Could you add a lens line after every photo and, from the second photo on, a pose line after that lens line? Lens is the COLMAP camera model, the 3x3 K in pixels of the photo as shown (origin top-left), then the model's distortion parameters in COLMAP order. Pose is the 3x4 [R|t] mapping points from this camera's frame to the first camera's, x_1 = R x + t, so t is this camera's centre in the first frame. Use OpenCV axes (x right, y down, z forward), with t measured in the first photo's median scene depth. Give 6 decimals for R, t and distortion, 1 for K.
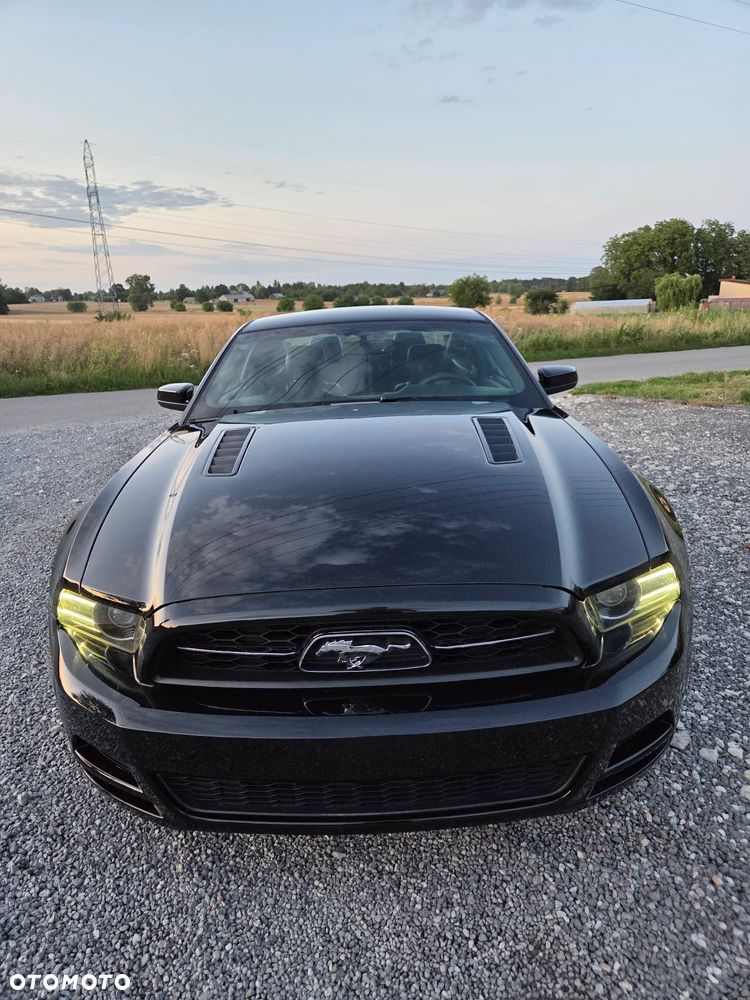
lens RADIAL K [[680.6, 0, 387.8], [0, 680.6, 486.8], [0, 0, 1]] dist [0.068022, -0.059238]
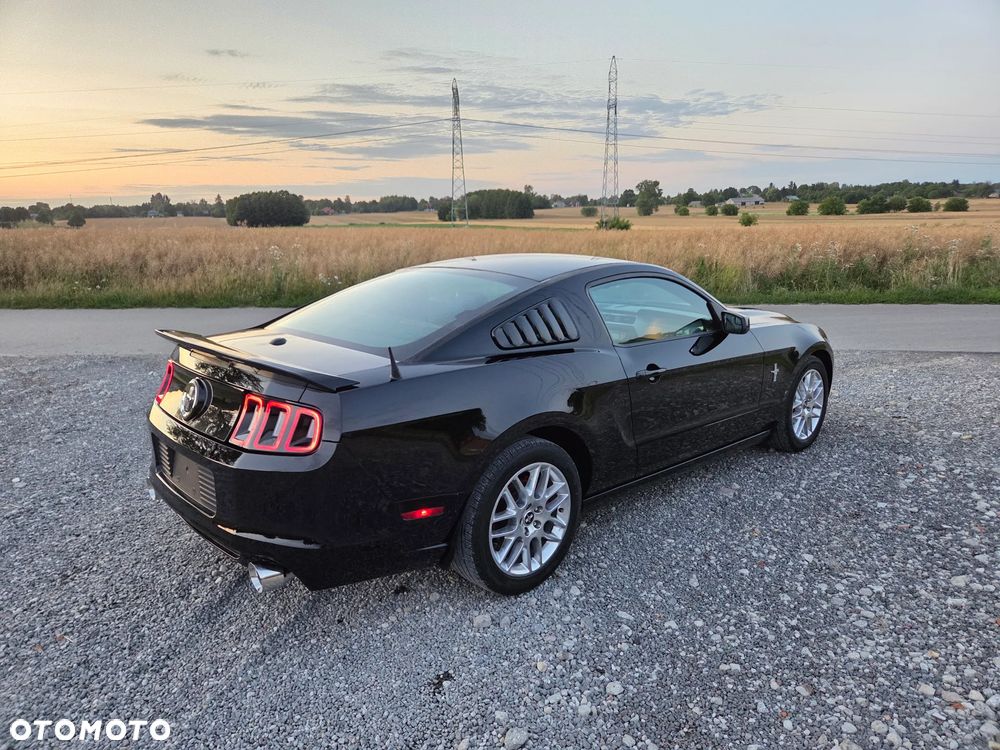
lens RADIAL K [[680.6, 0, 499.3], [0, 680.6, 390.1], [0, 0, 1]] dist [0.068022, -0.059238]
pose [[0.855484, 0.137168, -0.499331, 0.003188], [-0.137282, 0.989851, 0.036716, -0.003295], [0.499300, 0.037139, 0.865633, 0.008584]]
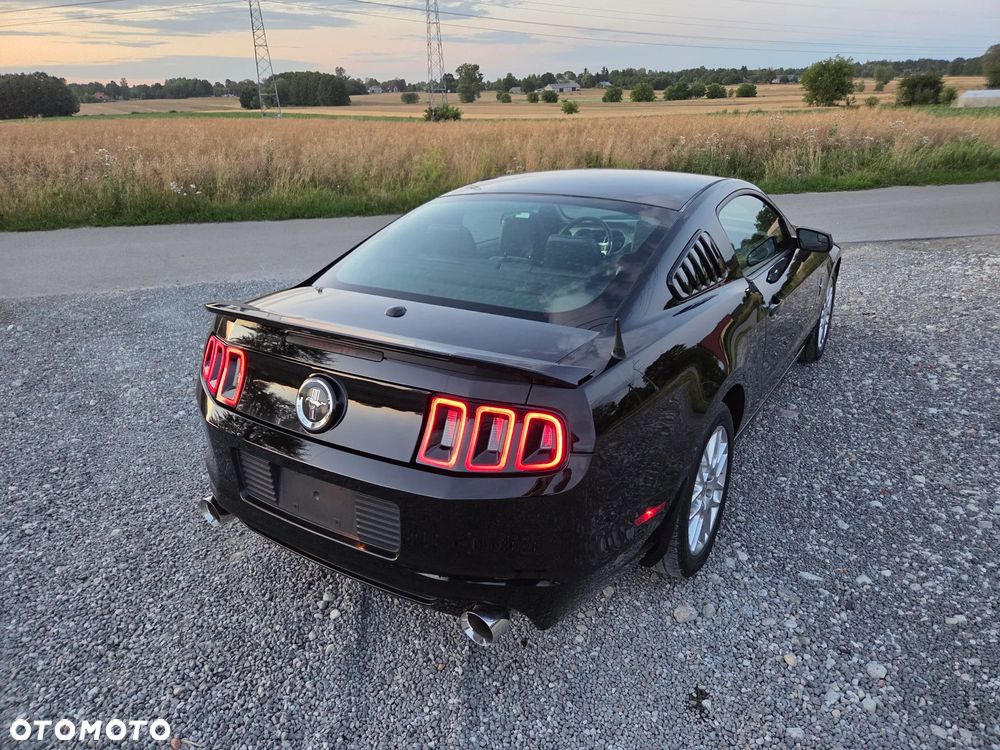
lens RADIAL K [[680.6, 0, 511.7], [0, 680.6, 382.2], [0, 0, 1]] dist [0.068022, -0.059238]
pose [[0.962094, 0.105988, -0.251279, -0.002977], [-0.070557, 0.986756, 0.146062, -0.003703], [0.263432, -0.122796, 0.956831, 0.008572]]
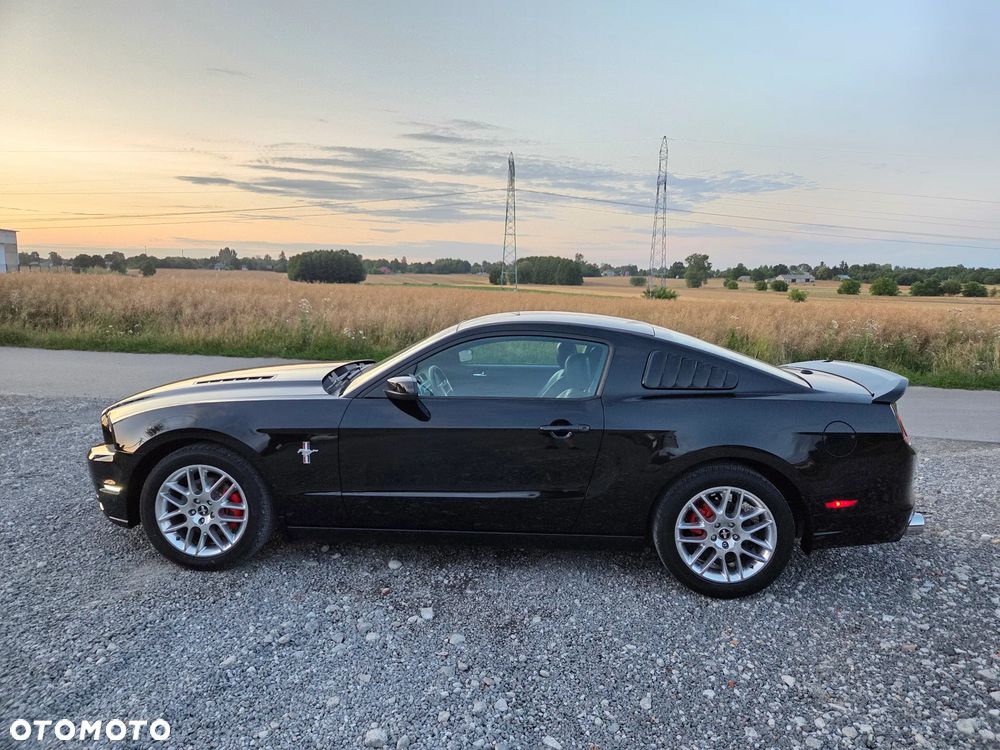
lens RADIAL K [[680.6, 0, 510.7], [0, 680.6, 374.1], [0, 0, 1]] dist [0.068022, -0.059238]
pose [[0.822924, 0.121284, -0.555055, 0.004100], [-0.189789, 0.979512, -0.067350, -0.003741], [0.535514, 0.160767, 0.829083, 0.010851]]
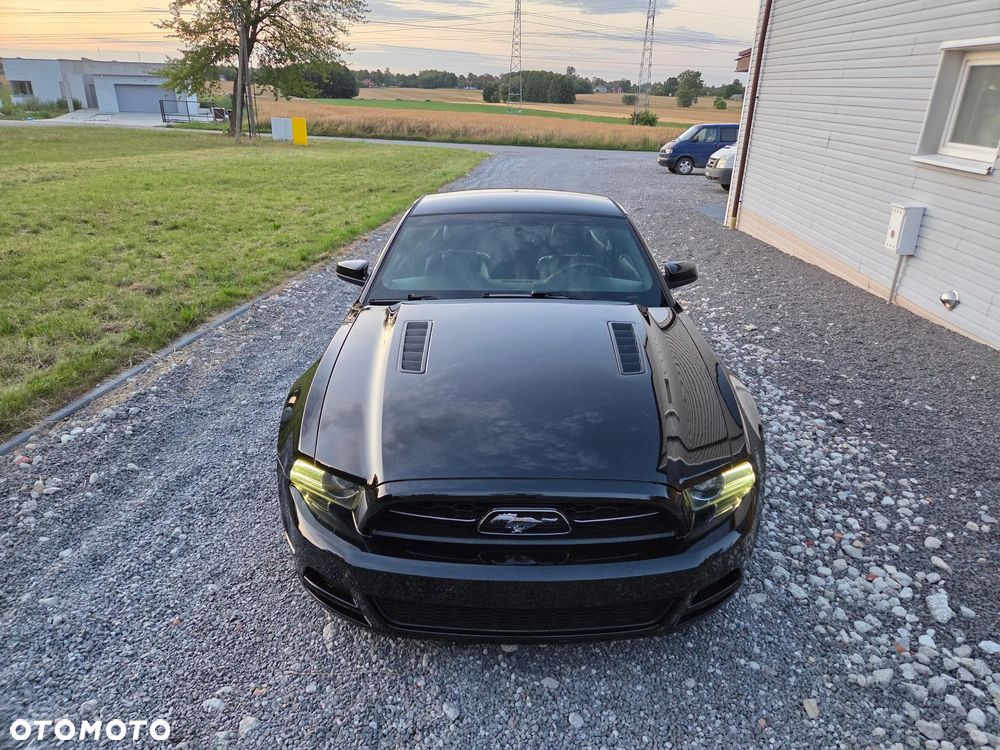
lens RADIAL K [[734.0, 0, 506.3], [0, 734.0, 415.1], [0, 0, 1]] dist [0.034009, -0.005334]
pose [[0.837747, 0.267173, -0.476233, 0.073613], [-0.194703, 0.960956, 0.196605, 0.026870], [0.510167, -0.071982, 0.857058, -0.135351]]
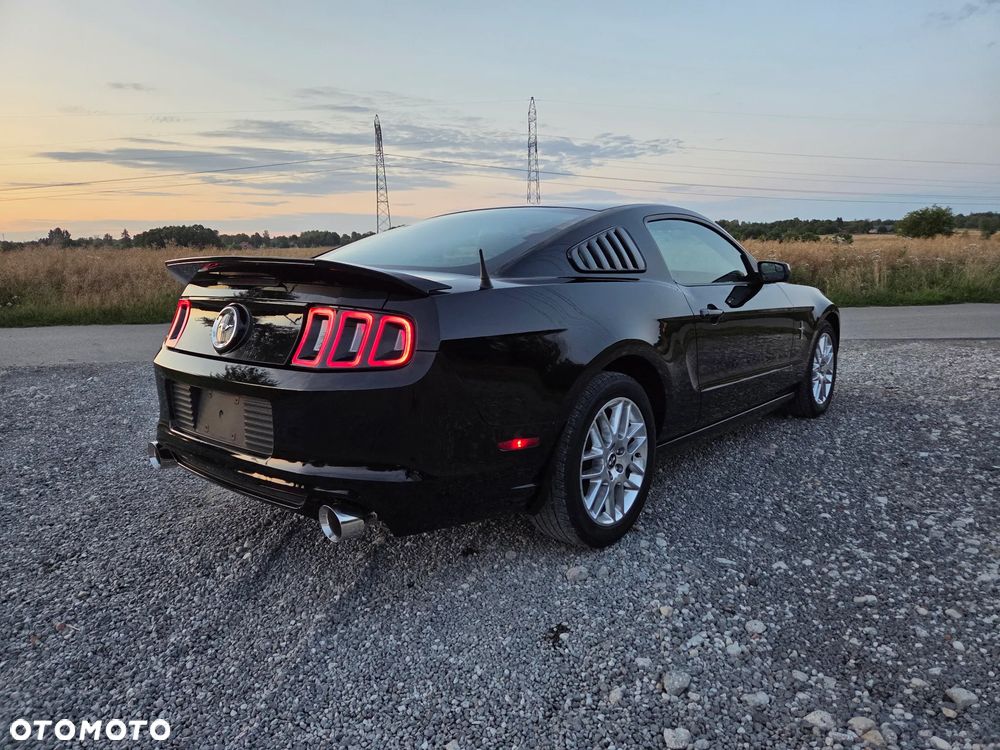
lens RADIAL K [[680.6, 0, 511.6], [0, 680.6, 370.9], [0, 0, 1]] dist [0.068022, -0.059238]
pose [[0.915033, 0.075093, -0.396327, 0.000422], [-0.104883, 0.993017, -0.054002, -0.001160], [0.389505, 0.090981, 0.916520, 0.008691]]
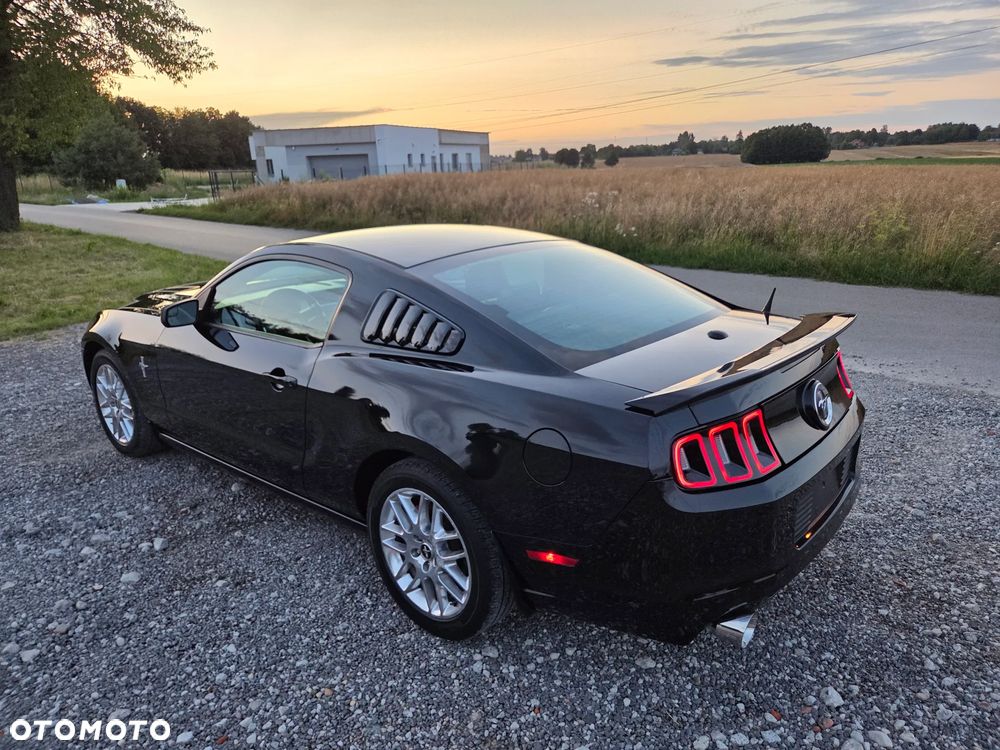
lens RADIAL K [[680.6, 0, 505.2], [0, 680.6, 385.3], [0, 0, 1]] dist [0.068022, -0.059238]
pose [[0.322914, 0.308477, -0.894745, 0.009550], [-0.230204, 0.942599, 0.241895, -0.007772], [0.918005, 0.127863, 0.375391, 0.023573]]
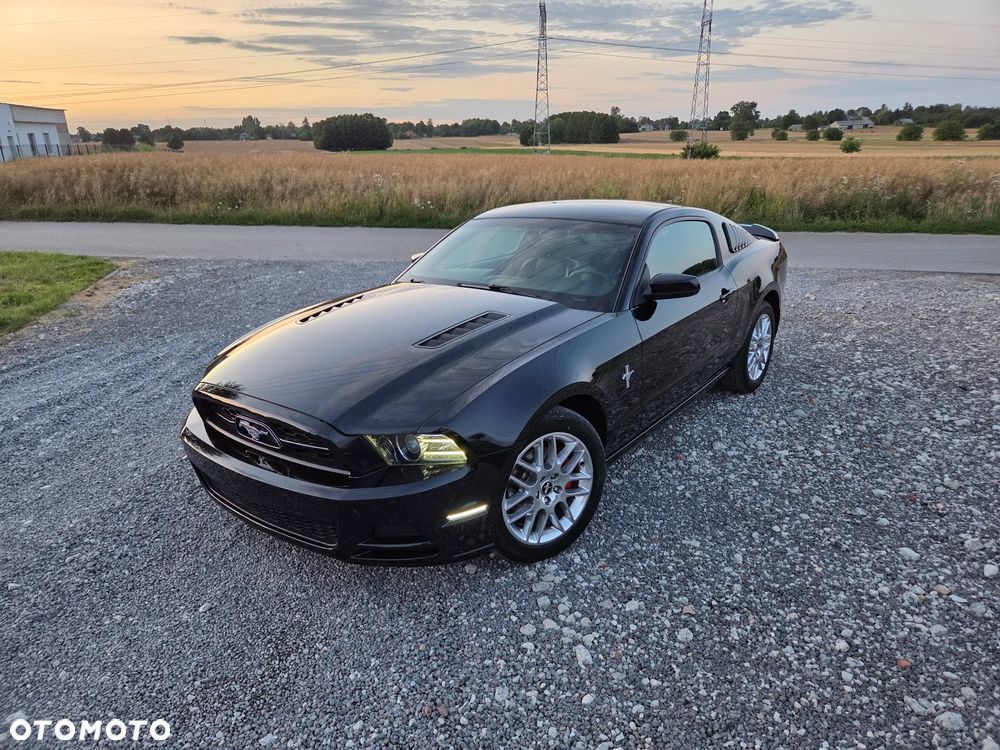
lens RADIAL K [[680.6, 0, 498.3], [0, 680.6, 390.6], [0, 0, 1]] dist [0.068022, -0.059238]
pose [[0.789302, 0.224411, -0.571527, 0.009750], [-0.166168, 0.974153, 0.153018, -0.002028], [0.591093, -0.025808, 0.806190, 0.000165]]
